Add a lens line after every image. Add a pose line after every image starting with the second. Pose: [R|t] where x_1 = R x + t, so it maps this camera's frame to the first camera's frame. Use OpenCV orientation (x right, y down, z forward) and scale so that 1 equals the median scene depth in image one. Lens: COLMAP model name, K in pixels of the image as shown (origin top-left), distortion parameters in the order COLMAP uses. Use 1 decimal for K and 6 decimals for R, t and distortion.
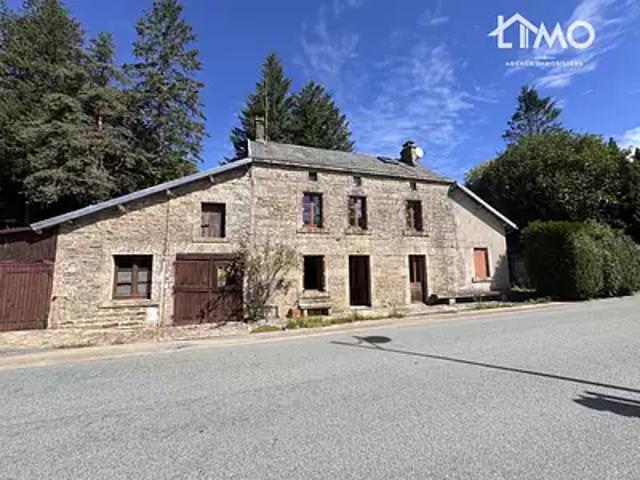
lens RADIAL K [[251.5, 0, 320.0], [0, 251.5, 240.0], [0, 0, 1]] dist [0.002042, 0.000476]
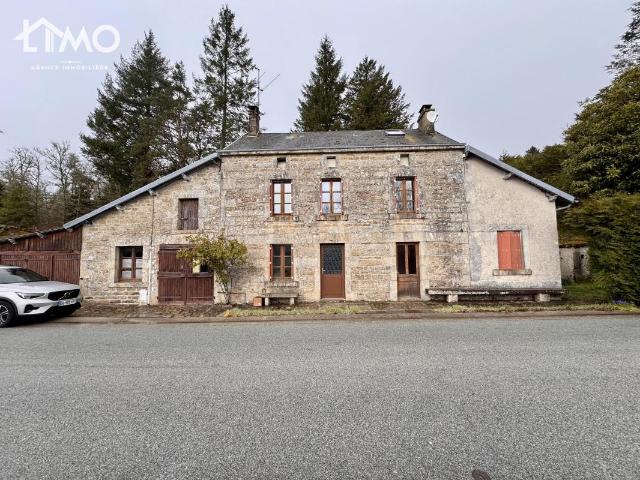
lens RADIAL K [[251.5, 0, 320.0], [0, 251.5, 240.0], [0, 0, 1]] dist [0.002042, 0.000476]
pose [[0.943960, -0.018901, -0.329518, 0.438717], [0.035065, 0.998452, 0.043180, 0.007351], [0.328192, -0.052315, 0.943161, 0.121151]]
